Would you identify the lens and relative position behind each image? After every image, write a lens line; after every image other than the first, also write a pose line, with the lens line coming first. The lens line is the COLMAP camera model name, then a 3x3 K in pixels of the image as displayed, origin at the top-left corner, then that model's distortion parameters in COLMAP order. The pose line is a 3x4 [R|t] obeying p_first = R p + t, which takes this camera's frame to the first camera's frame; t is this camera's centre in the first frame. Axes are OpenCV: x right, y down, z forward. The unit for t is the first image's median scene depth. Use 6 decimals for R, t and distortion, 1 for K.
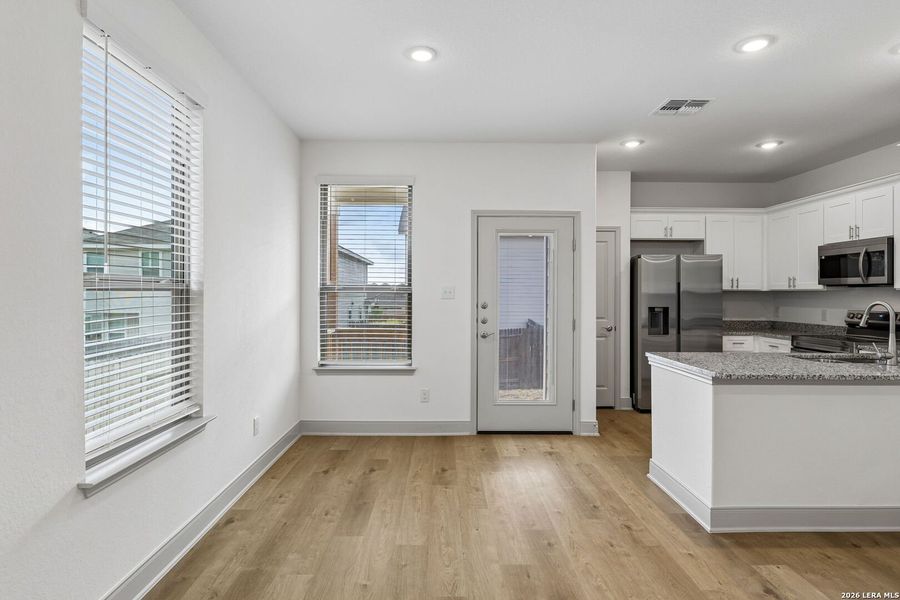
lens RADIAL K [[483.8, 0, 445.2], [0, 483.8, 295.2], [0, 0, 1]] dist [-0.002872, -0.002141]
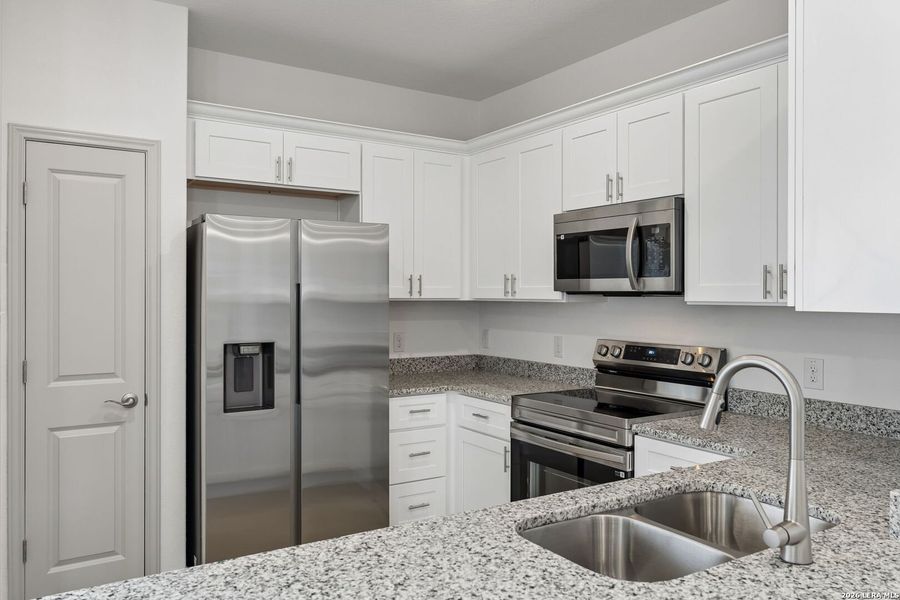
lens RADIAL K [[681.1, 0, 453.7], [0, 681.1, 295.9], [0, 0, 1]] dist [0.001806, 0.001391]
pose [[0.846605, -0.001615, 0.532220, 0.288347], [0.000665, 0.999998, 0.001976, -0.017303], [-0.532222, -0.001319, 0.846604, 0.427689]]
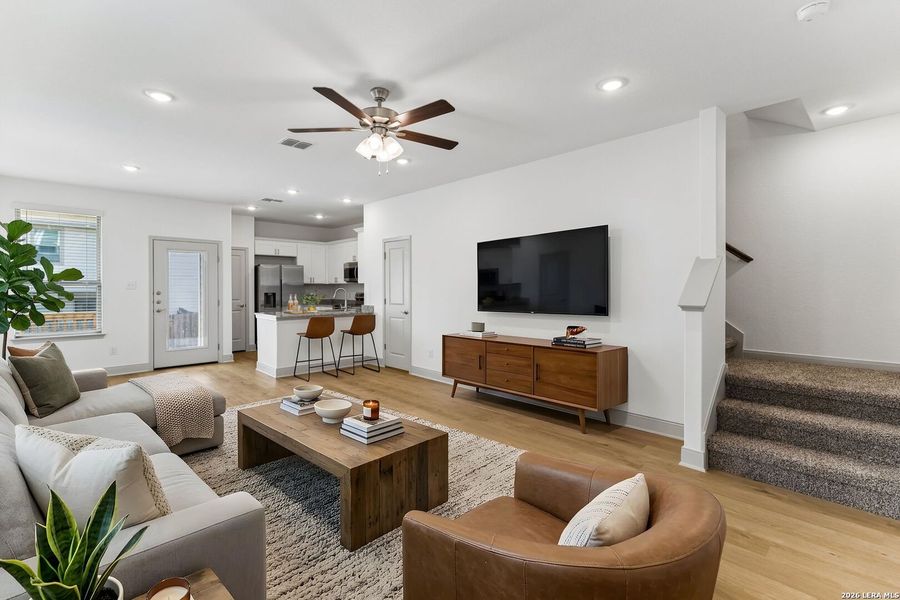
lens RADIAL K [[416.4, 0, 455.0], [0, 416.4, 288.0], [0, 0, 1]] dist [0.006340, -0.000227]
pose [[0.723999, -0.006675, 0.689769, -0.153361], [0.004380, 0.999978, 0.005080, 0.001238], [-0.689788, -0.000657, 0.724012, -0.670026]]
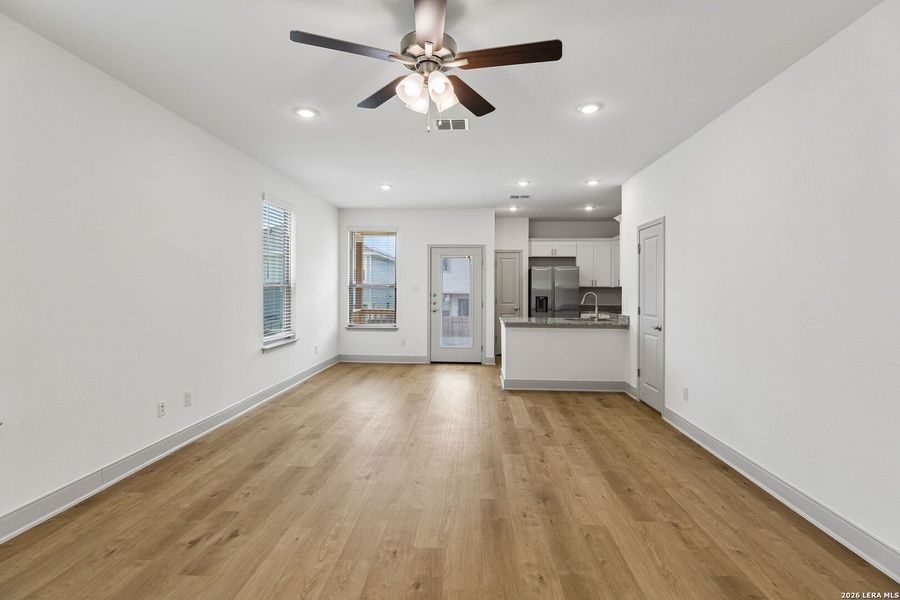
lens RADIAL K [[431.7, 0, 447.6], [0, 431.7, 286.1], [0, 0, 1]] dist [0.005834, 0.000053]
pose [[0.997138, 0.001266, -0.075593, 0.228433], [-0.002008, 0.999951, -0.009733, 0.002809], [0.075577, 0.009857, 0.997091, -0.595315]]
